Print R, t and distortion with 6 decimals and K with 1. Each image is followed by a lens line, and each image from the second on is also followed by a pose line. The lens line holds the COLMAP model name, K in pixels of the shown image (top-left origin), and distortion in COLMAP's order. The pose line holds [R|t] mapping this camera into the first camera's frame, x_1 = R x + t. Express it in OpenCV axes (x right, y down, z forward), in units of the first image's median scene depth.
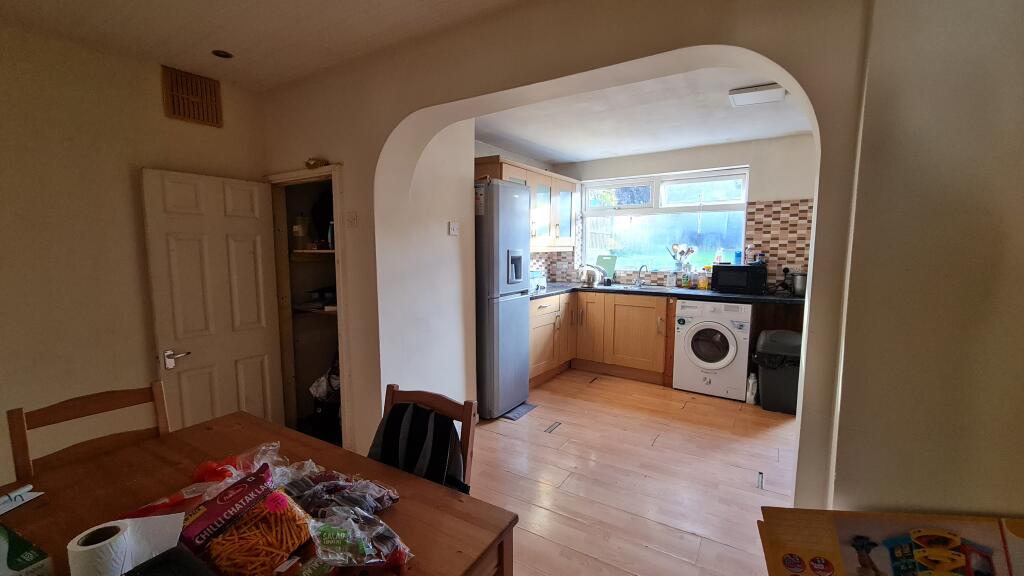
lens RADIAL K [[420.3, 0, 509.2], [0, 420.3, 294.1], [0, 0, 1]] dist [-0.001472, 0.000012]
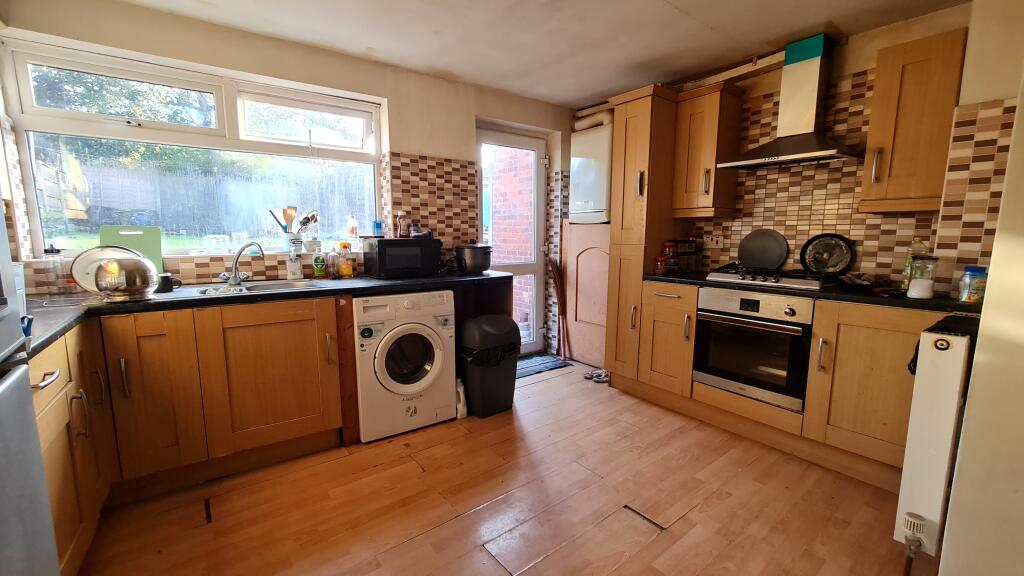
lens RADIAL K [[420.3, 0, 509.2], [0, 420.3, 294.1], [0, 0, 1]] dist [-0.001472, 0.000012]
pose [[0.331505, -0.134116, 0.933872, -0.076310], [0.102962, 0.989075, 0.105494, -0.031470], [-0.937818, 0.061181, 0.341692, 0.579599]]
